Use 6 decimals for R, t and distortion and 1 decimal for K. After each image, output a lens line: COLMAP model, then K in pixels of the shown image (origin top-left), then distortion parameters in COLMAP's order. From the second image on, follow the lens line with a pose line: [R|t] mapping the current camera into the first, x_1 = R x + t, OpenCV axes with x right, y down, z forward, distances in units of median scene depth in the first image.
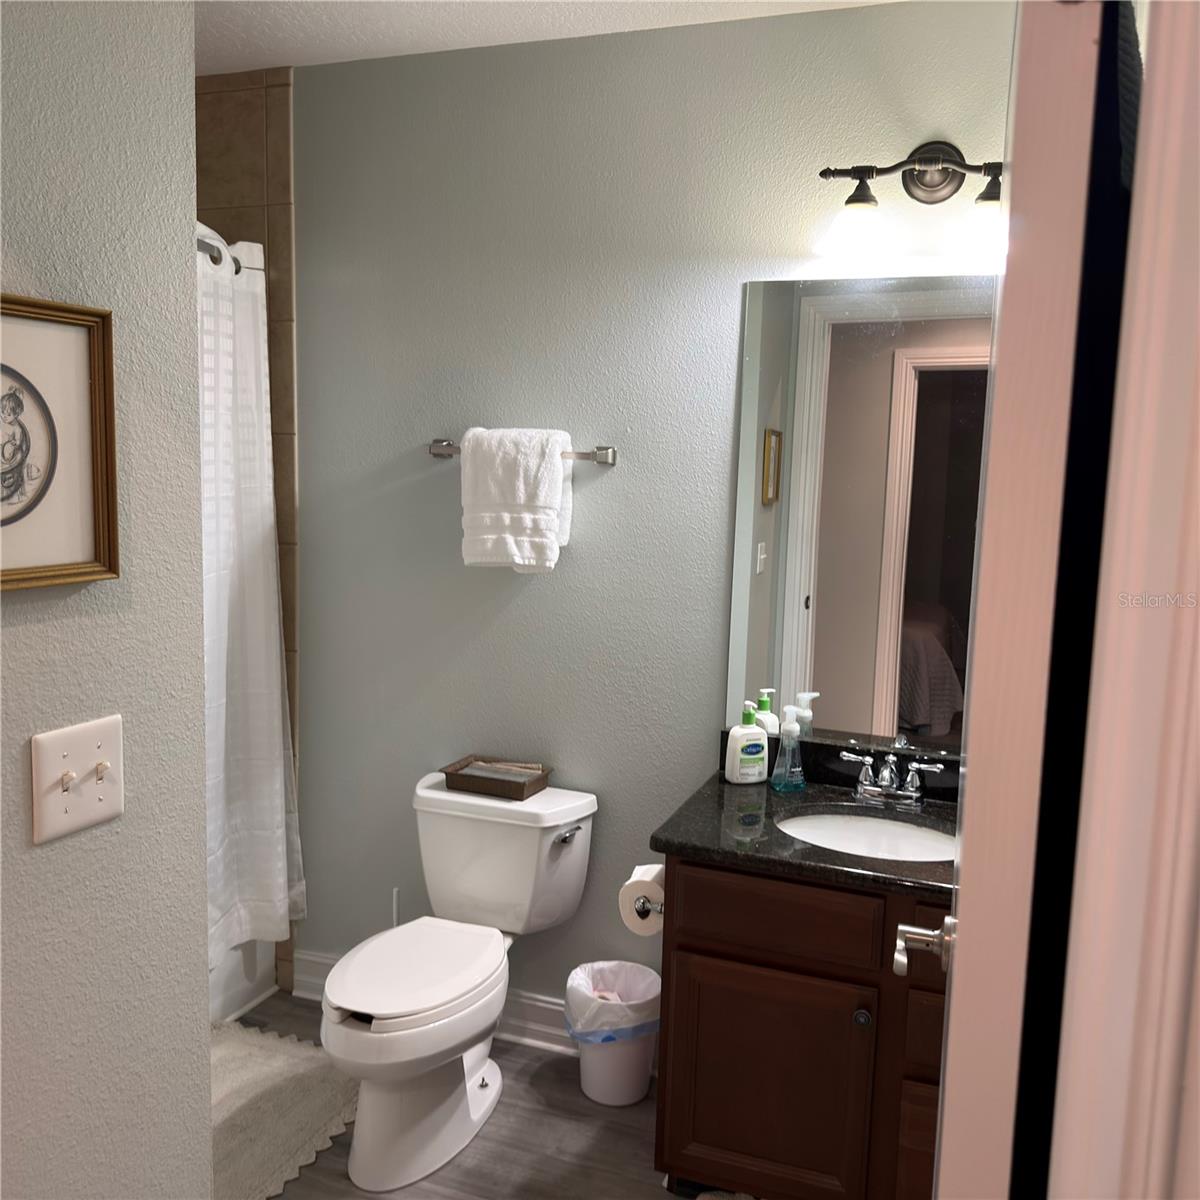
lens RADIAL K [[1107.1, 0, 614.8], [0, 1107.1, 601.6], [0, 0, 1]] dist [0.157213, -0.315793]
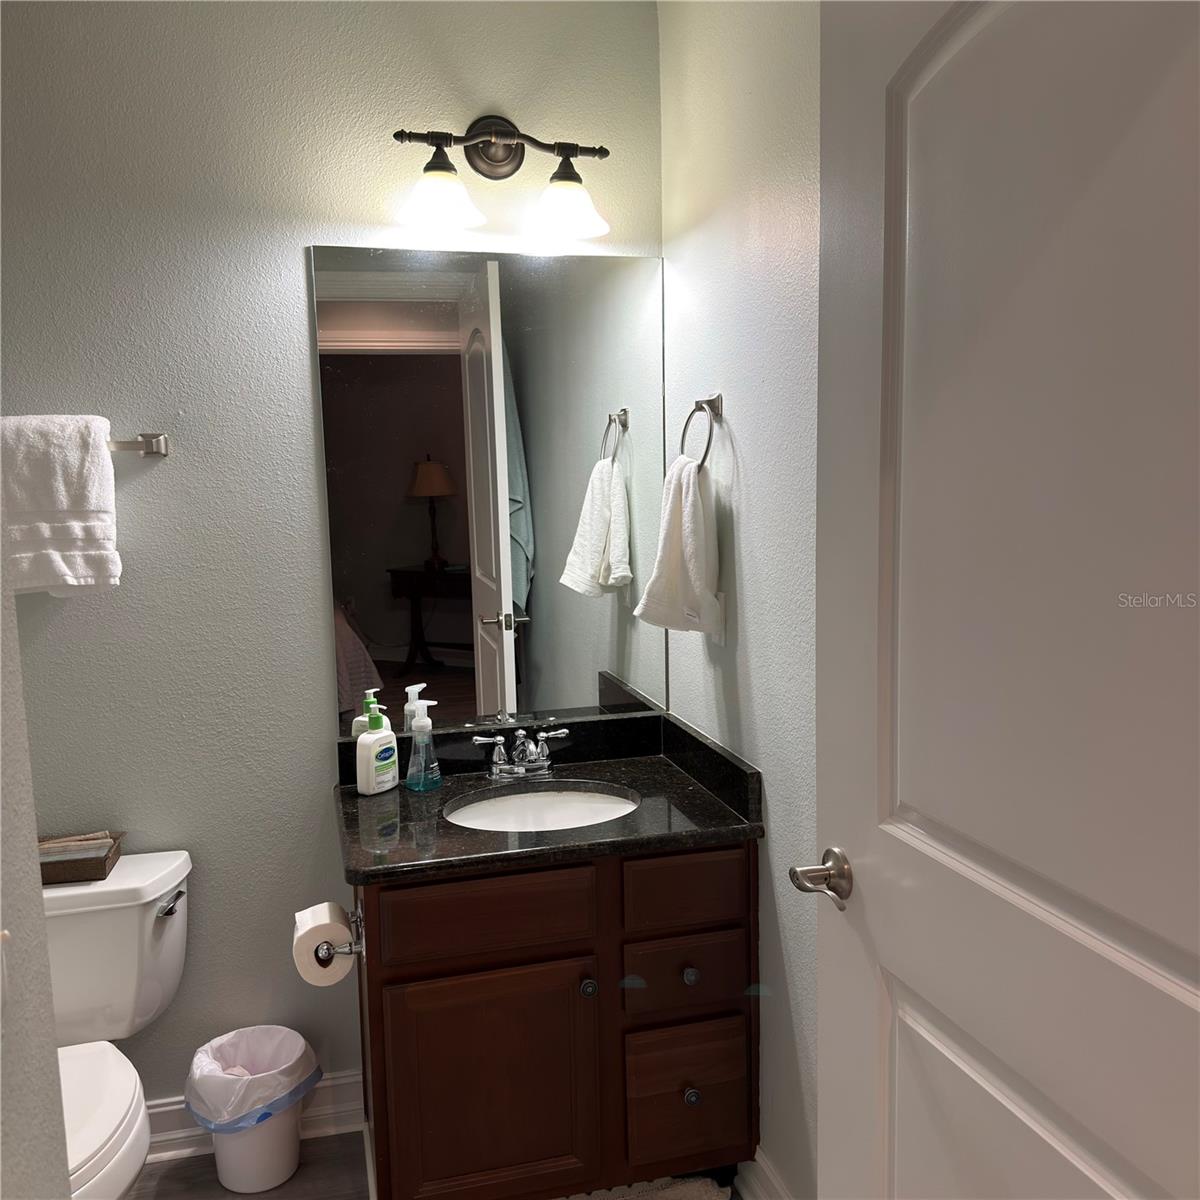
lens RADIAL K [[1107.1, 0, 614.8], [0, 1107.1, 601.6], [0, 0, 1]] dist [0.157213, -0.315793]
pose [[0.809633, -0.125420, 0.573379, -0.235749], [0.119504, 0.991664, 0.048171, -0.015184], [-0.574642, 0.029520, 0.817873, 0.122831]]
